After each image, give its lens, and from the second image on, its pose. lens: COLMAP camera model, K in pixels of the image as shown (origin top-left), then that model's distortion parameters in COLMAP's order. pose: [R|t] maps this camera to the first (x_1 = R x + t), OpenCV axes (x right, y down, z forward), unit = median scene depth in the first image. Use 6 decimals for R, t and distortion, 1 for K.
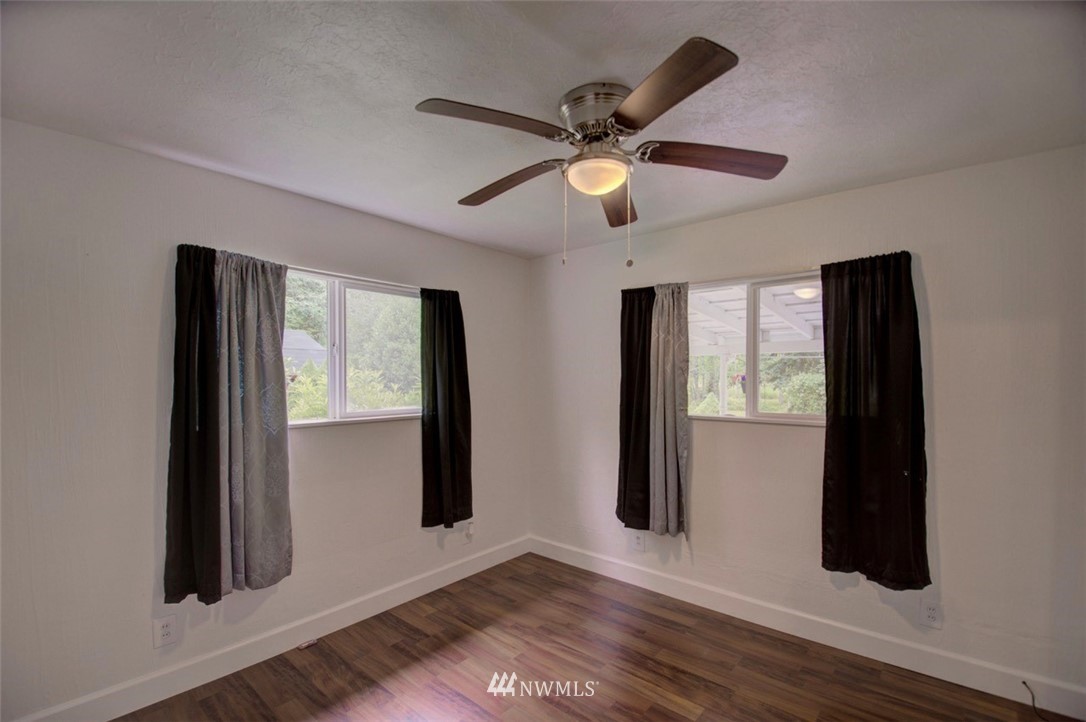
lens RADIAL K [[479.7, 0, 536.4], [0, 479.7, 380.1], [0, 0, 1]] dist [0.025913, -0.033670]
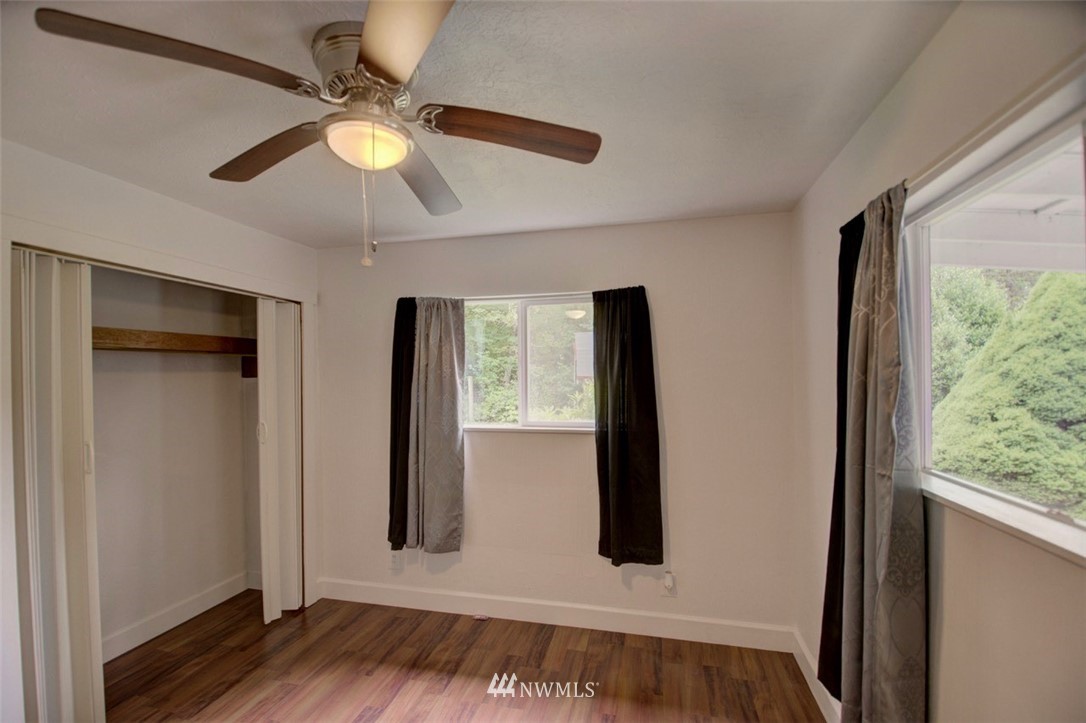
lens RADIAL K [[479.7, 0, 536.4], [0, 479.7, 380.6], [0, 0, 1]] dist [0.025913, -0.033670]
pose [[0.453289, 0.005516, -0.891347, 0.553471], [0.005927, 0.999940, 0.009202, -0.033110], [0.891344, -0.009454, 0.453229, 0.524704]]
